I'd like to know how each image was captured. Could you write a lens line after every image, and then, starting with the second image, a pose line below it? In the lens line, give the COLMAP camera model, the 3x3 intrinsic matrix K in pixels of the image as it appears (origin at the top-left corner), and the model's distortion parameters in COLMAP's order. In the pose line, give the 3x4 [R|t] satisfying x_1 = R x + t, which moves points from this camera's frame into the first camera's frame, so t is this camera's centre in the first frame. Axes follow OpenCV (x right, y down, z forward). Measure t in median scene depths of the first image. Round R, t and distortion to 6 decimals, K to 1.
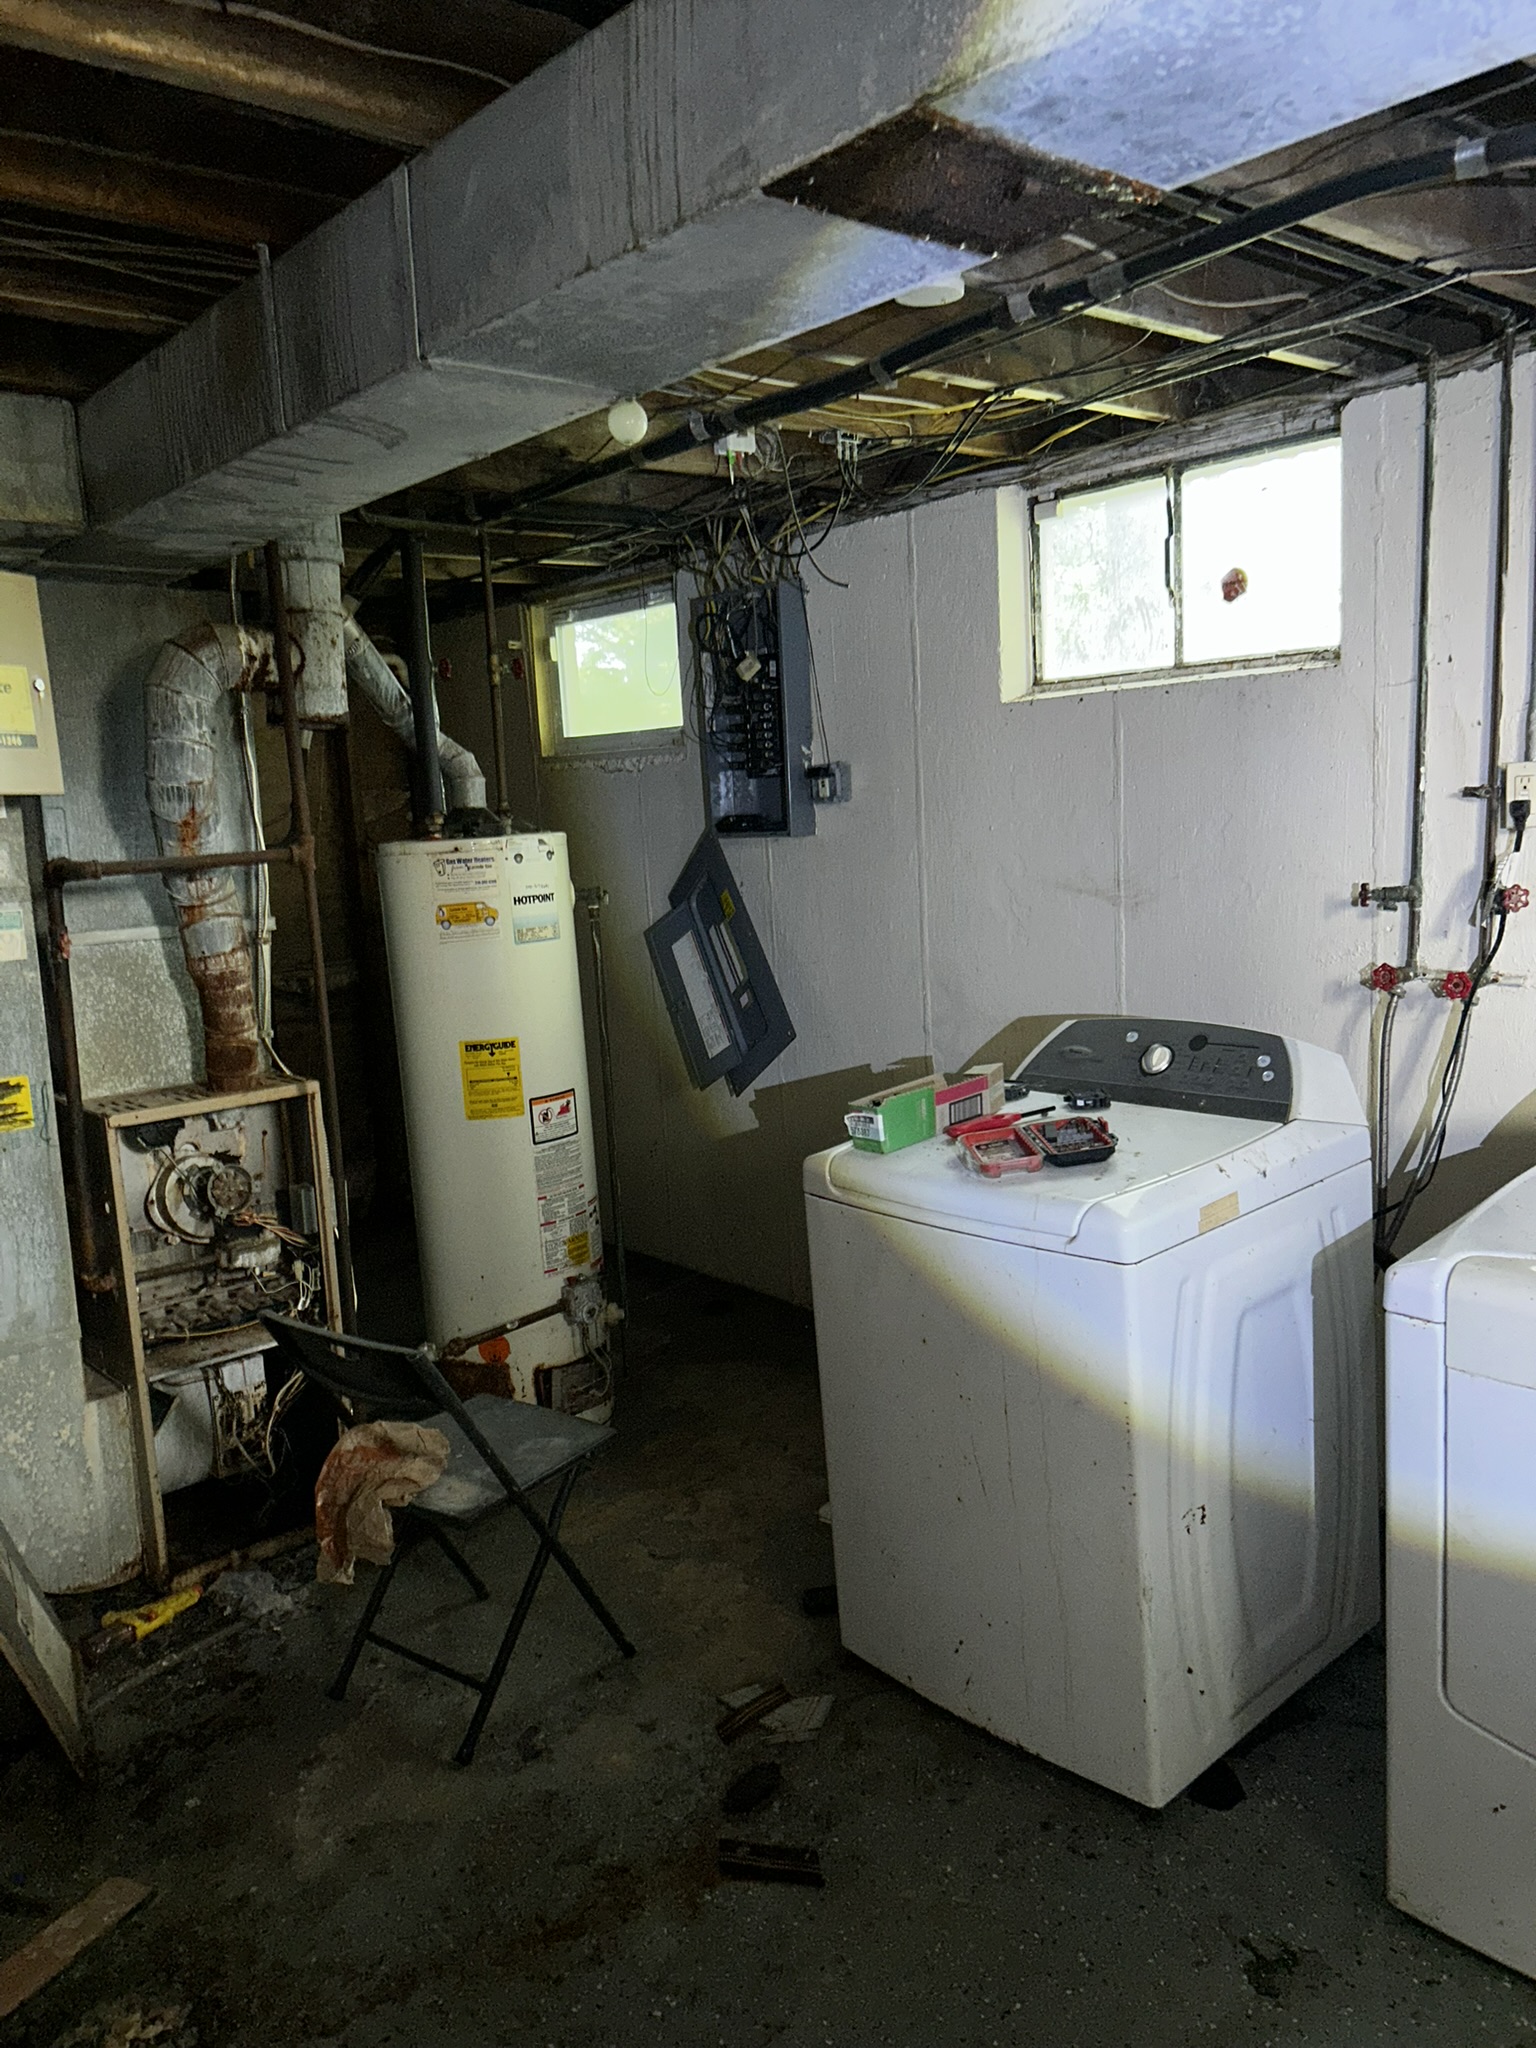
lens RADIAL K [[1565.6, 0, 793.1], [0, 1565.6, 1021.7], [0, 0, 1]] dist [0.060727, -0.065178]
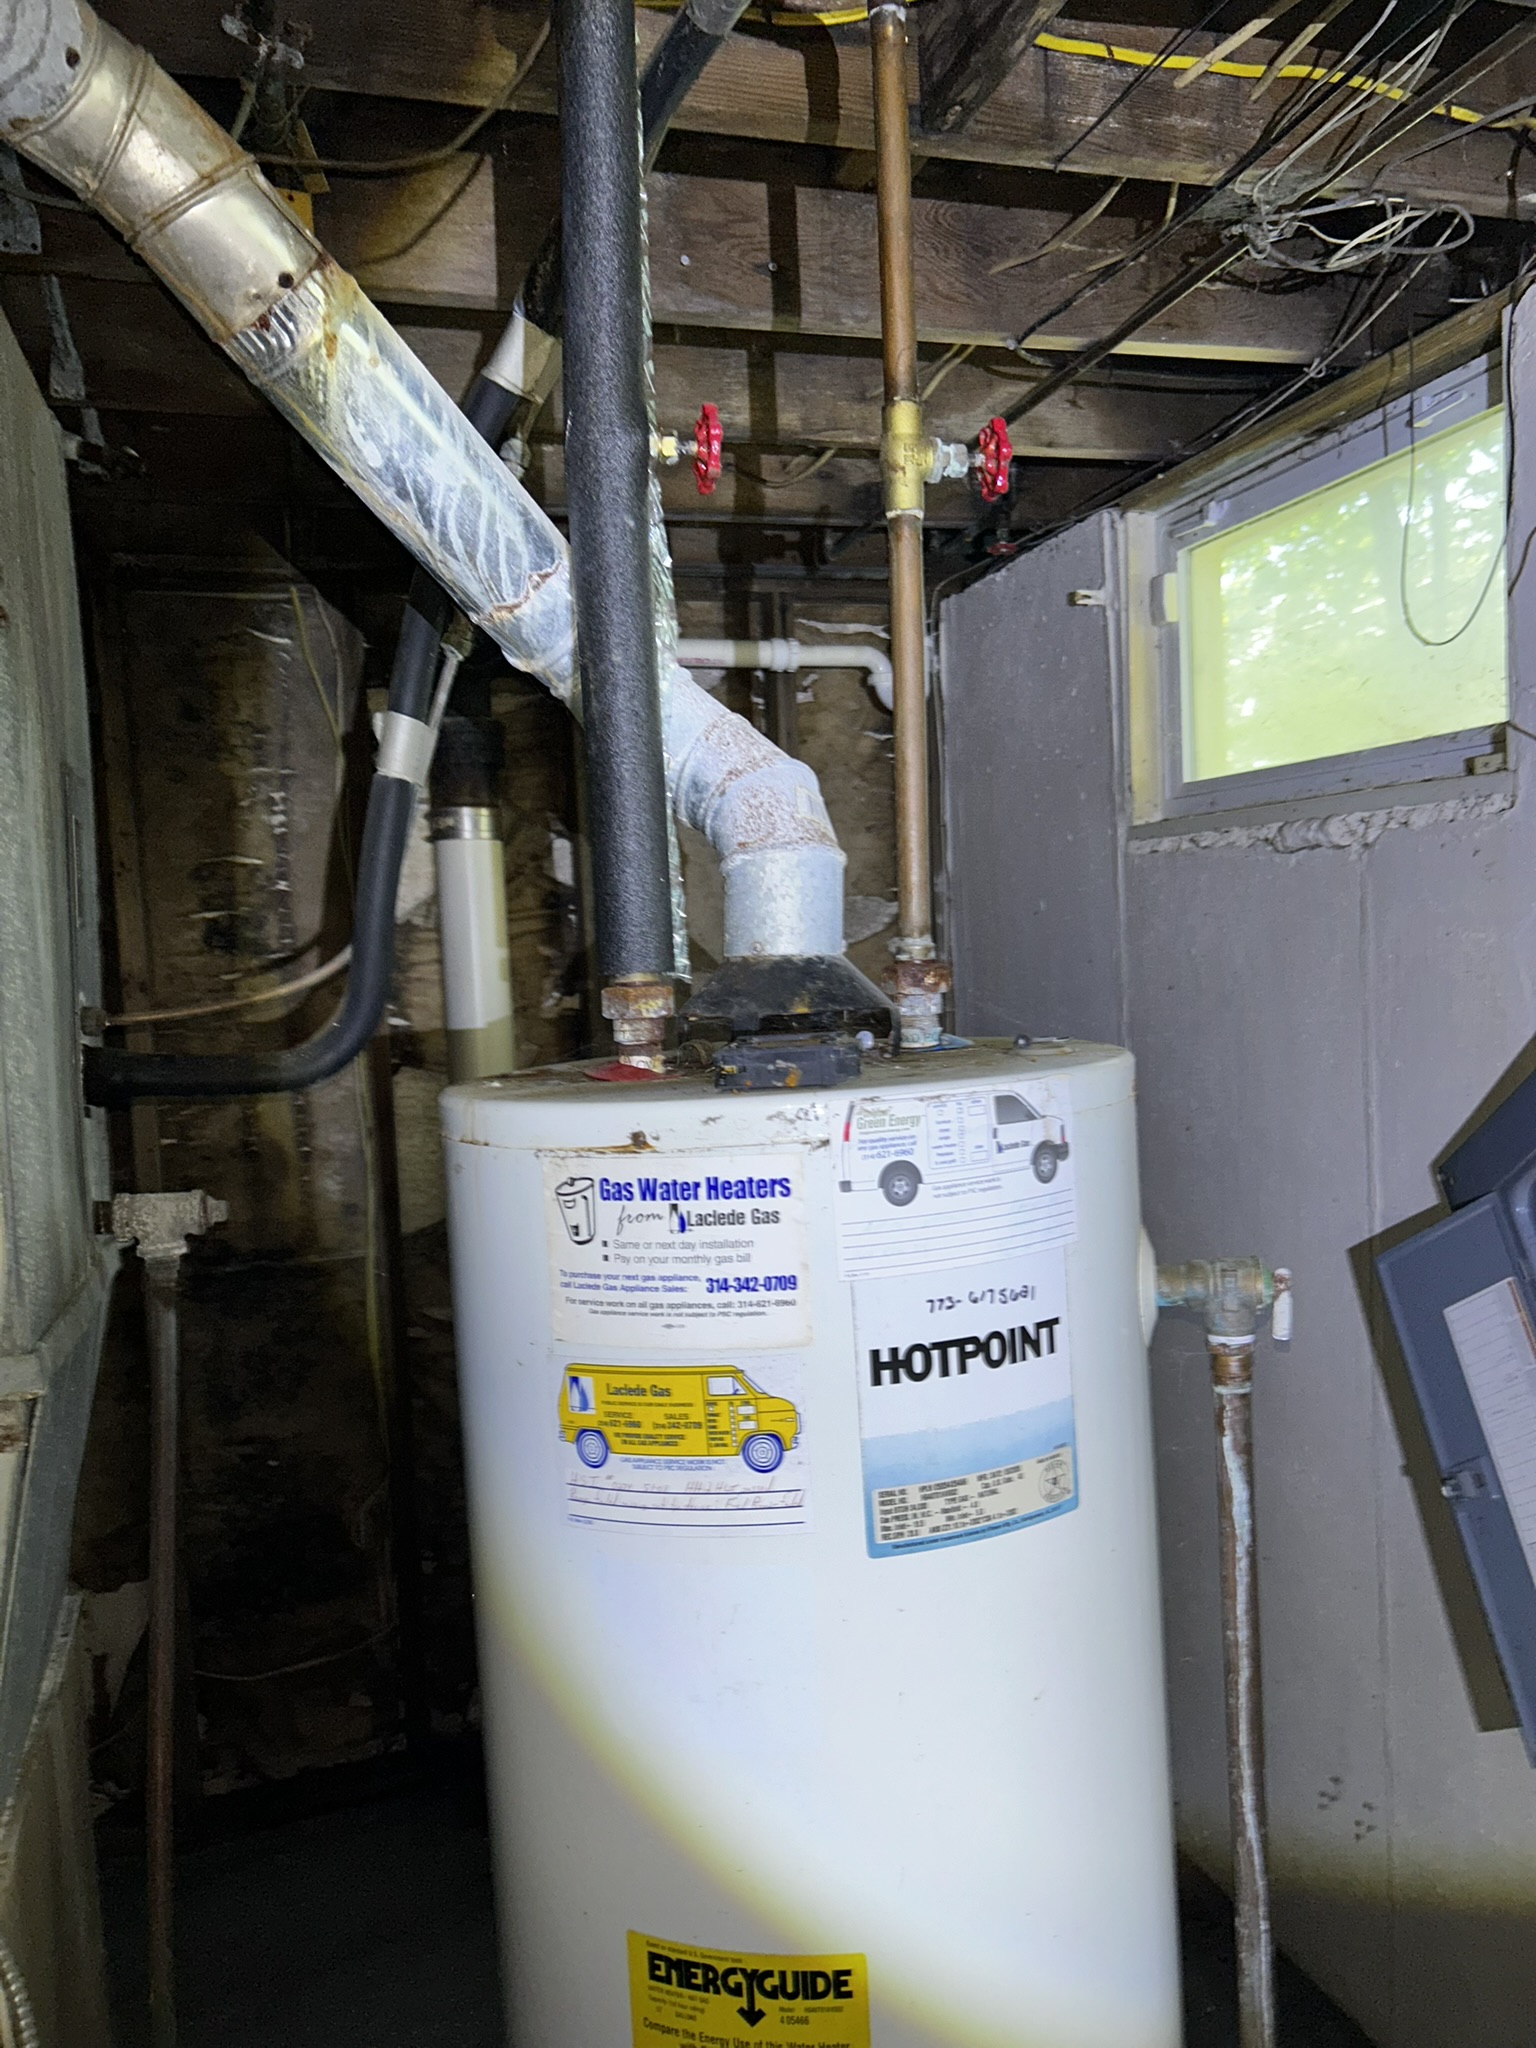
lens RADIAL K [[1565.6, 0, 793.1], [0, 1565.6, 1021.7], [0, 0, 1]] dist [0.060727, -0.065178]
pose [[0.920059, 0.034013, -0.390300, -0.094705], [-0.059581, 0.996784, -0.053586, -0.108740], [0.387222, 0.072556, 0.919127, 0.738357]]
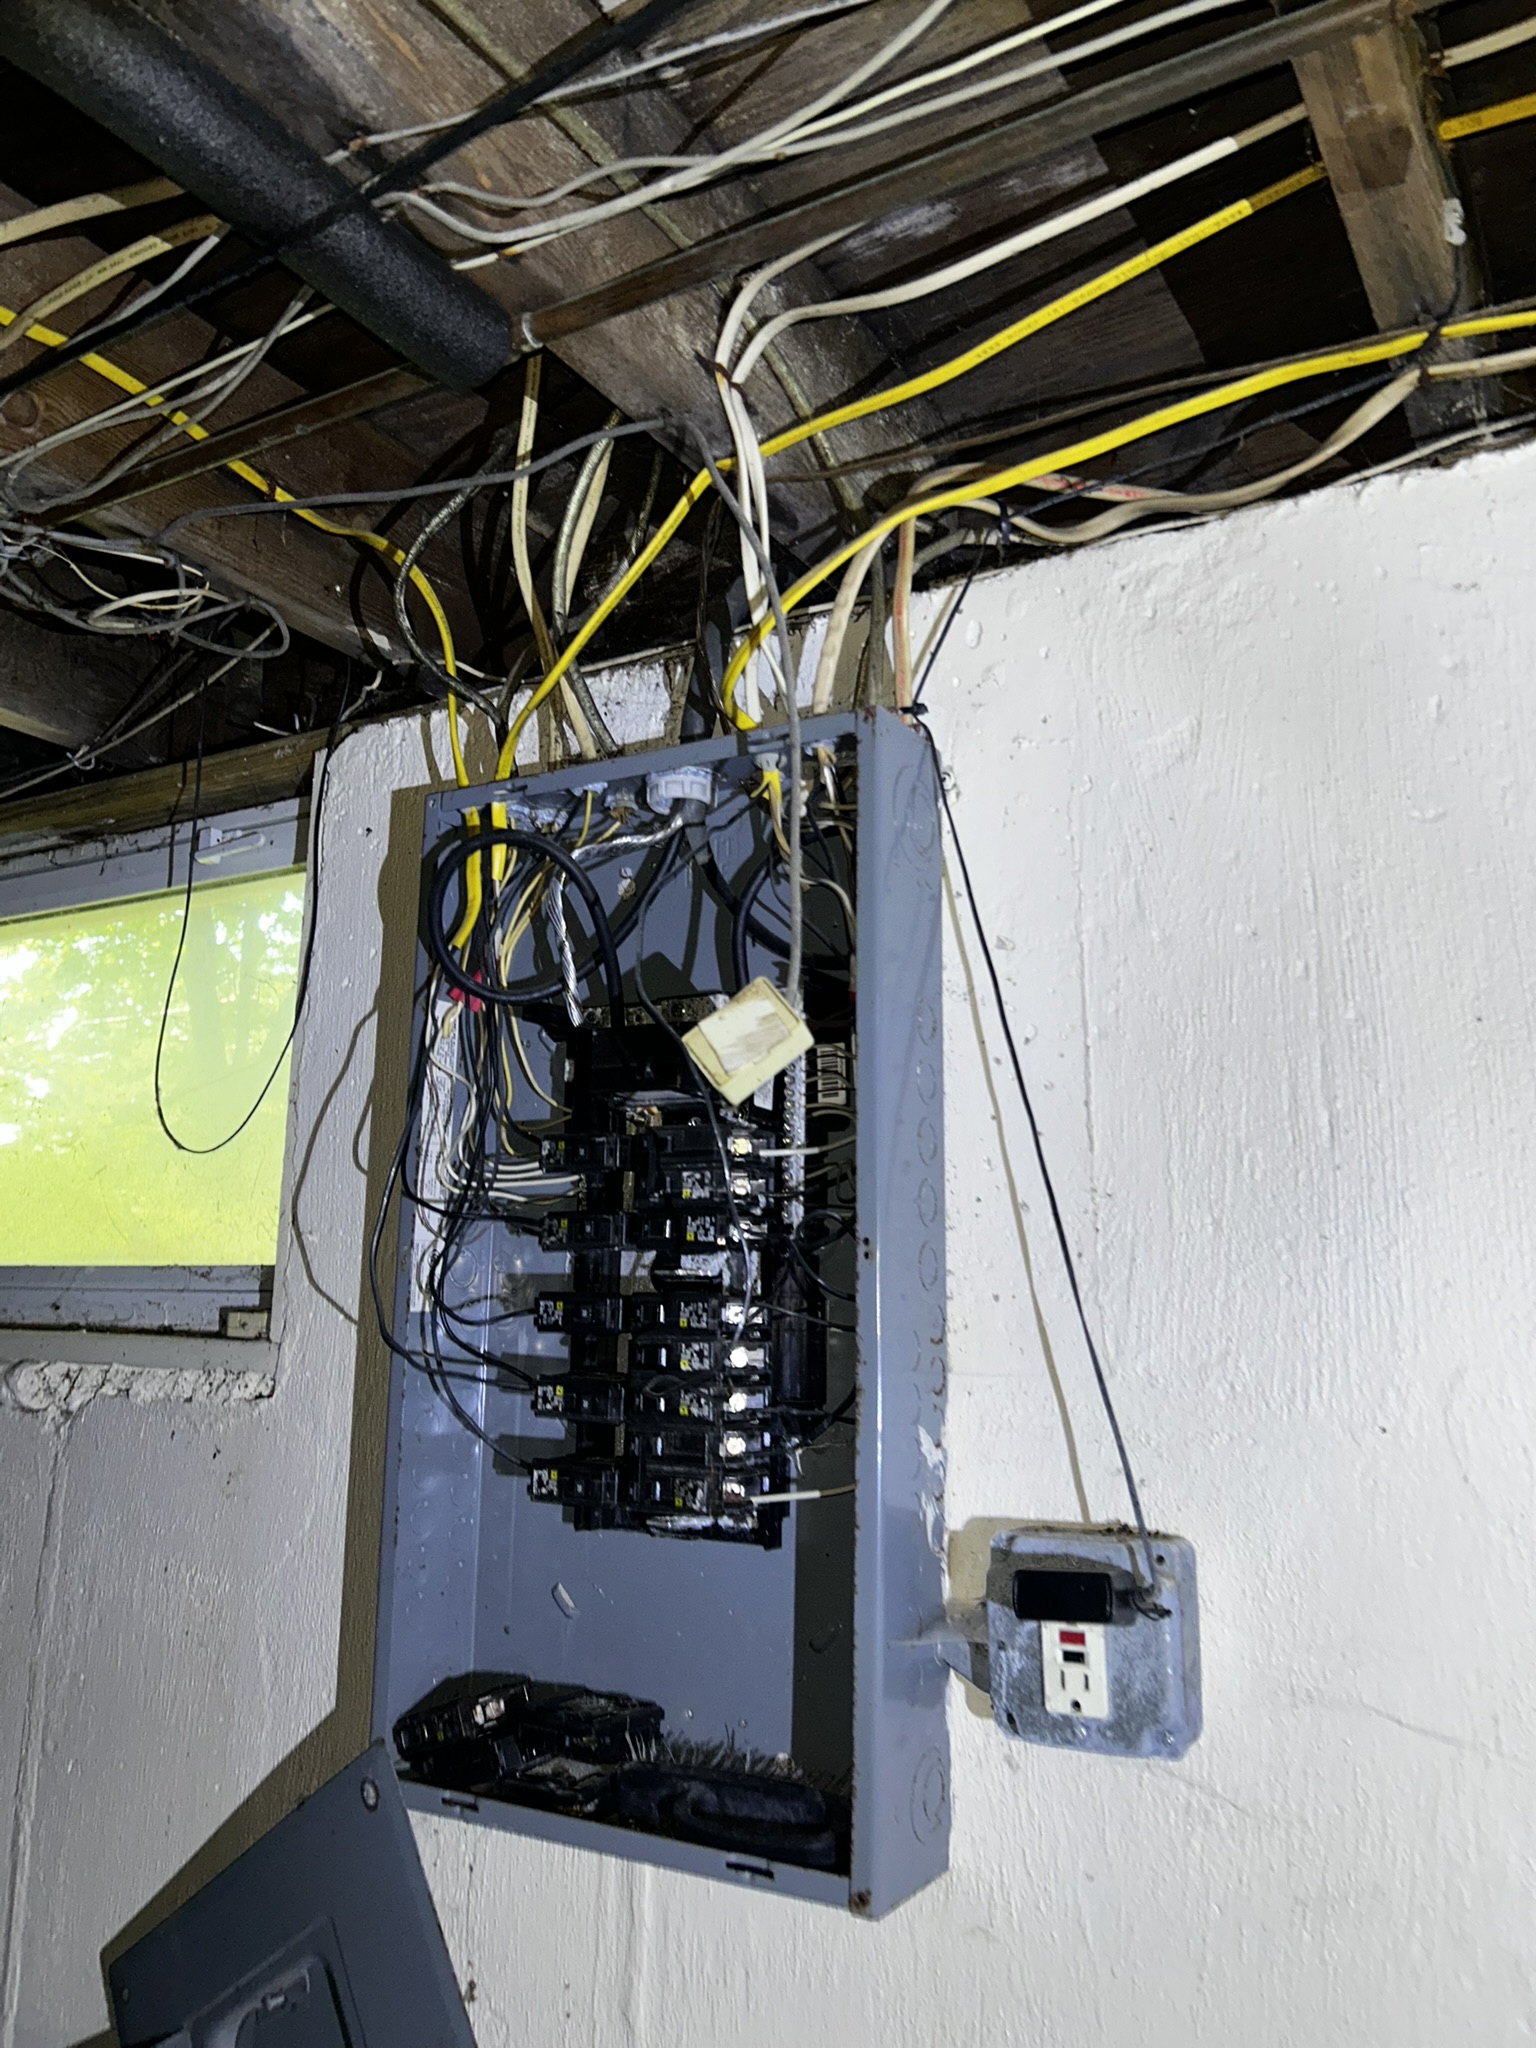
lens RADIAL K [[1565.6, 0, 793.1], [0, 1565.6, 1021.7], [0, 0, 1]] dist [0.060727, -0.065178]
pose [[0.943220, 0.125832, 0.307411, -0.092198], [-0.017722, 0.943216, -0.331707, -0.173047], [-0.331694, 0.307425, 0.891891, 0.882262]]
